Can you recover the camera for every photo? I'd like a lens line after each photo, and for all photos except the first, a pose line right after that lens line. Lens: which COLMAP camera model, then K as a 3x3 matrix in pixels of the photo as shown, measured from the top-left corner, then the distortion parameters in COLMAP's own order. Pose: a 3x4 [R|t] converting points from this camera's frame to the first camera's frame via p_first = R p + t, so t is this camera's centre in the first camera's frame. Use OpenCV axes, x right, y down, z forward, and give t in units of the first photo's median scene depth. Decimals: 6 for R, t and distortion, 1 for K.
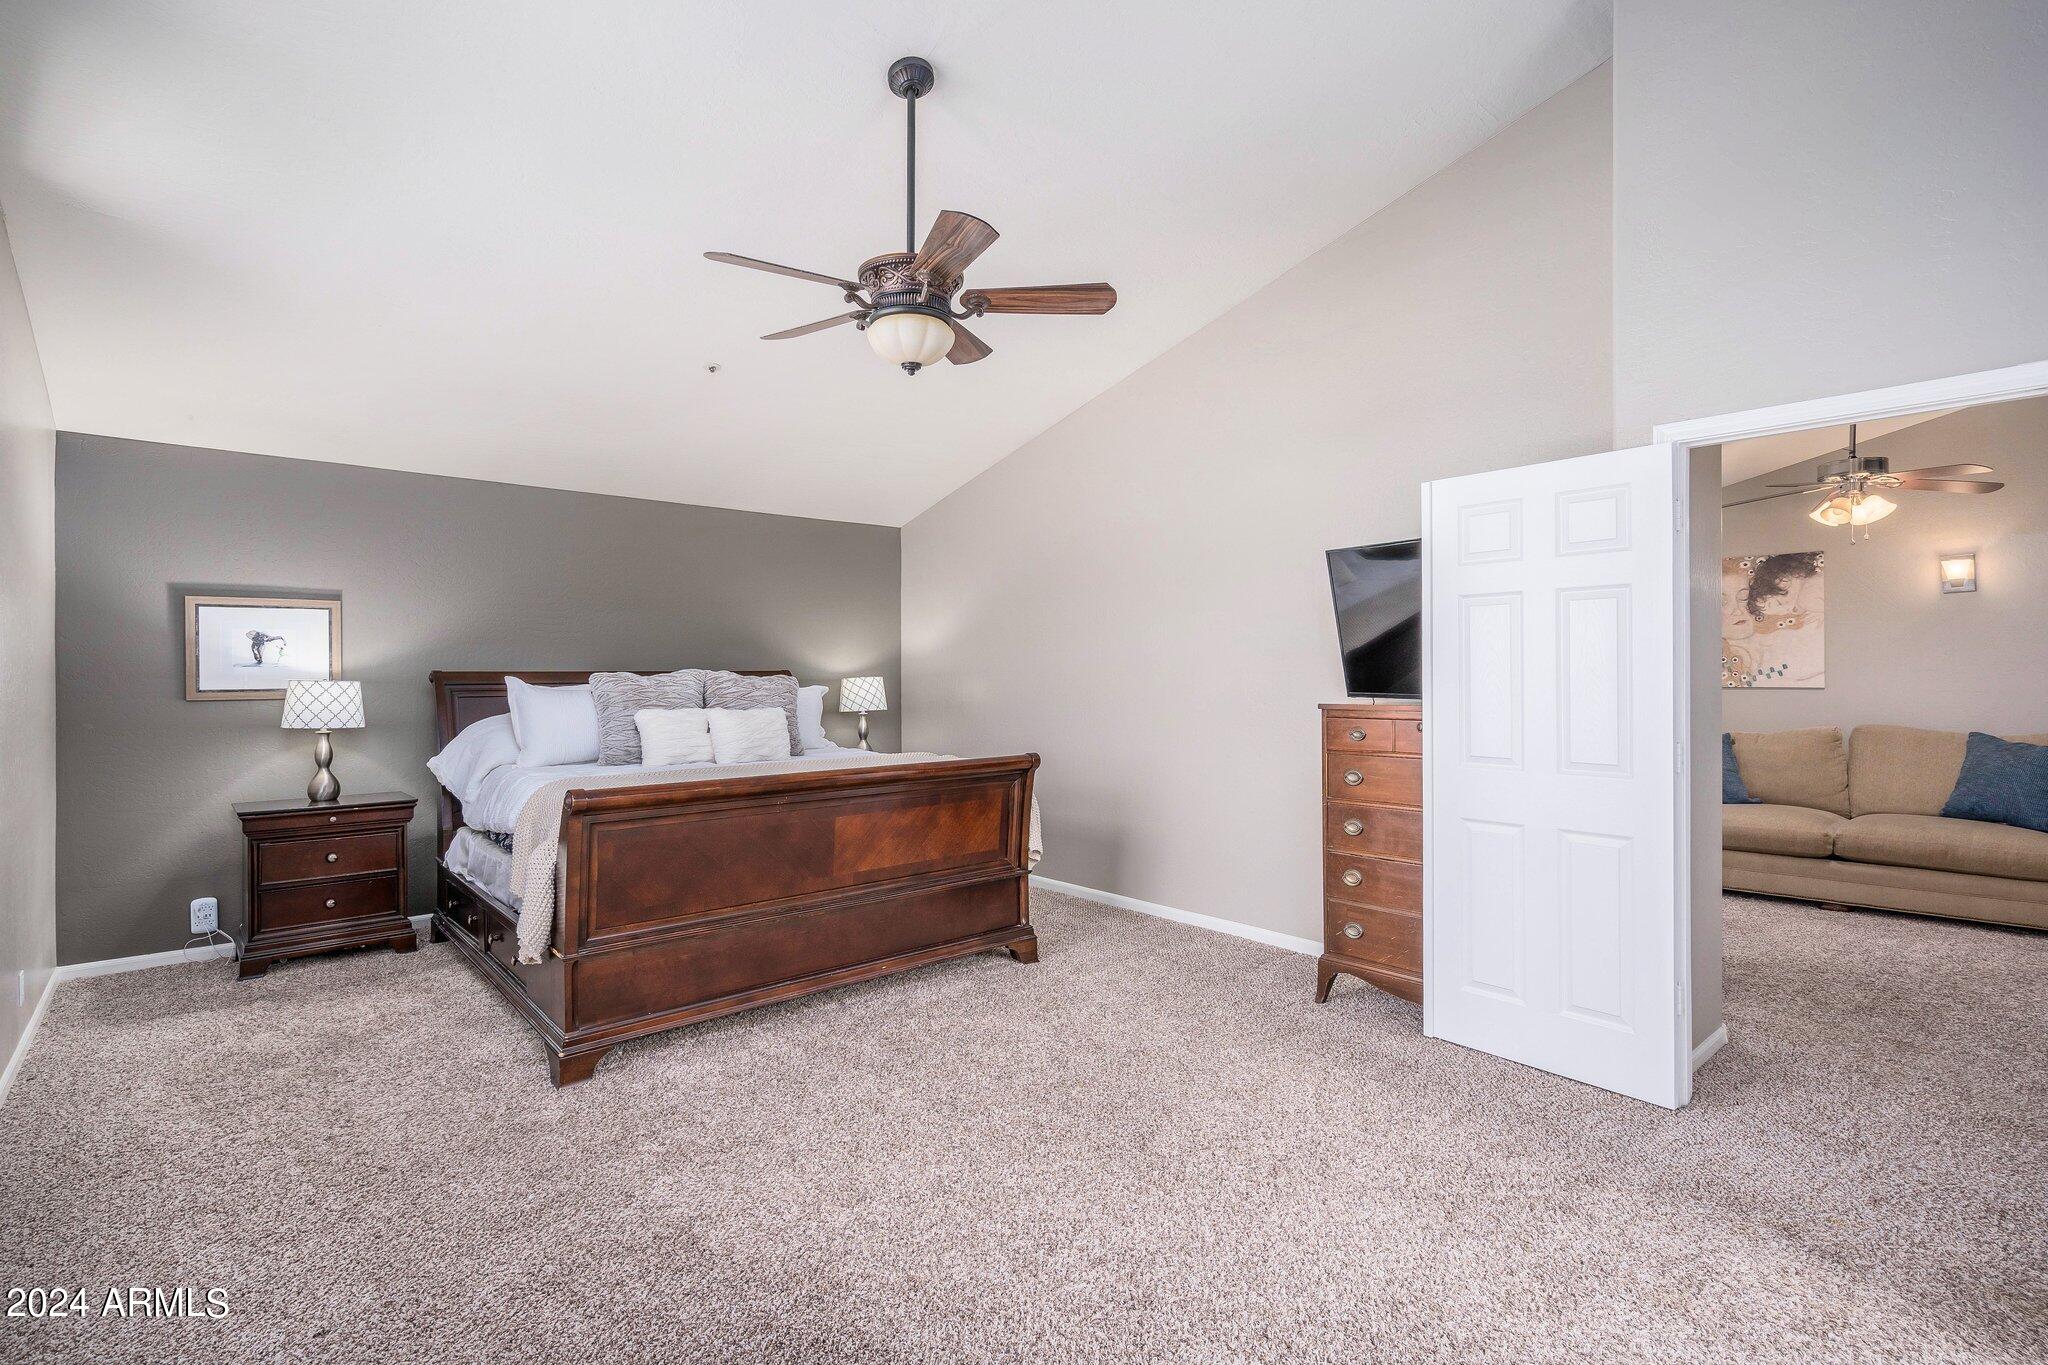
lens RADIAL K [[928.2, 0, 1037.4], [0, 928.2, 675.5], [0, 0, 1]] dist [-0.005092, 0.000753]
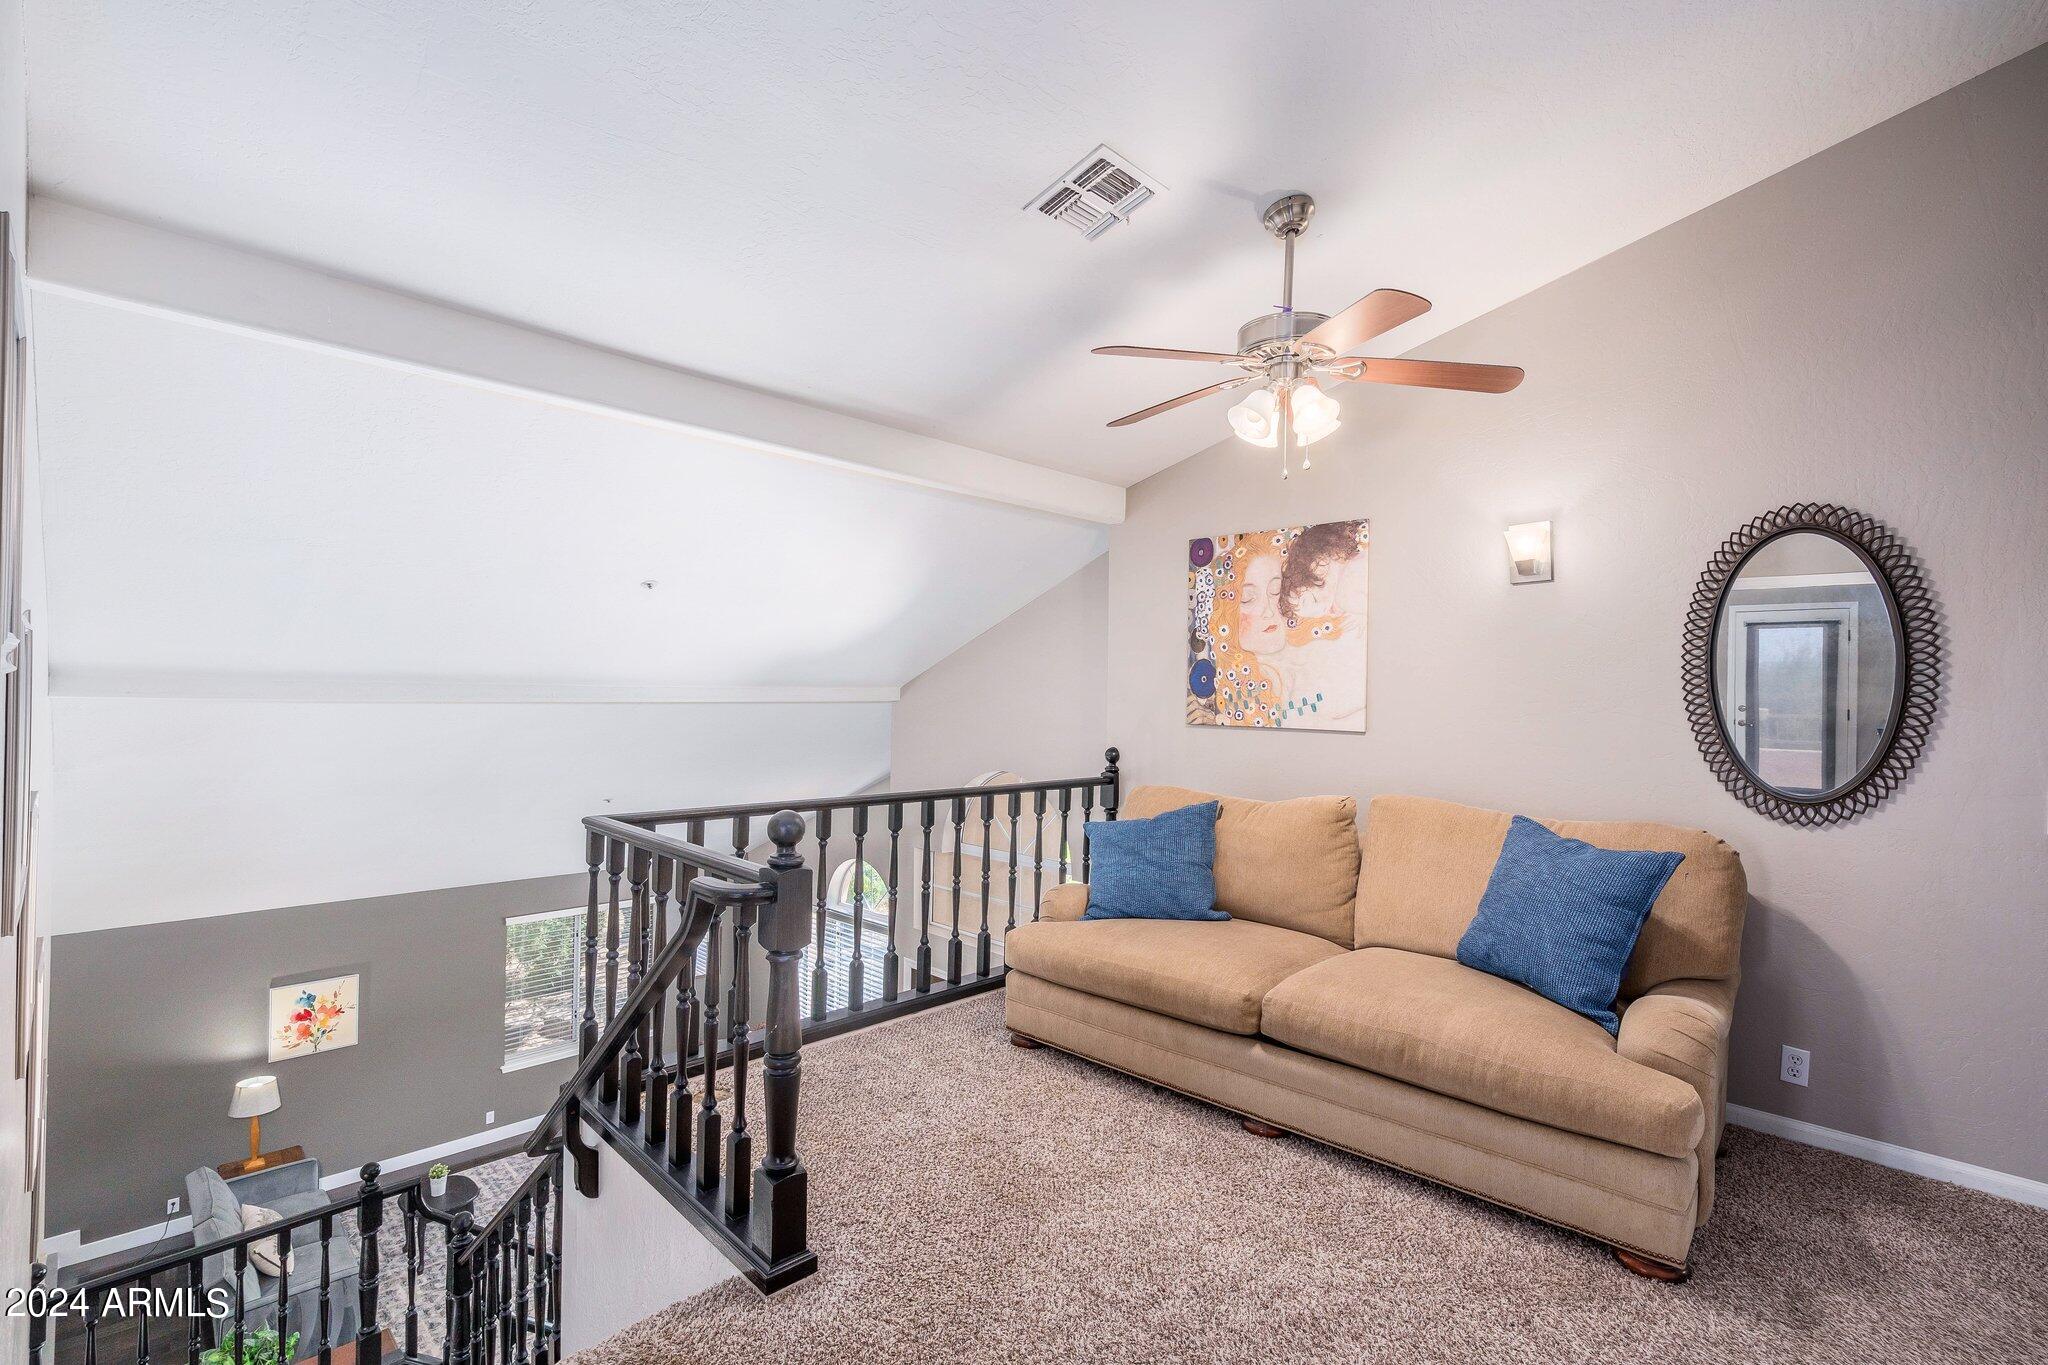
lens RADIAL K [[928.2, 0, 1009.9], [0, 928.2, 686.8], [0, 0, 1]] dist [-0.005092, 0.000753]
pose [[0.998125, 0.017893, 0.058542, 0.567850], [-0.017341, 0.999800, -0.009934, -0.006908], [-0.058708, 0.008900, 0.998236, 0.375515]]
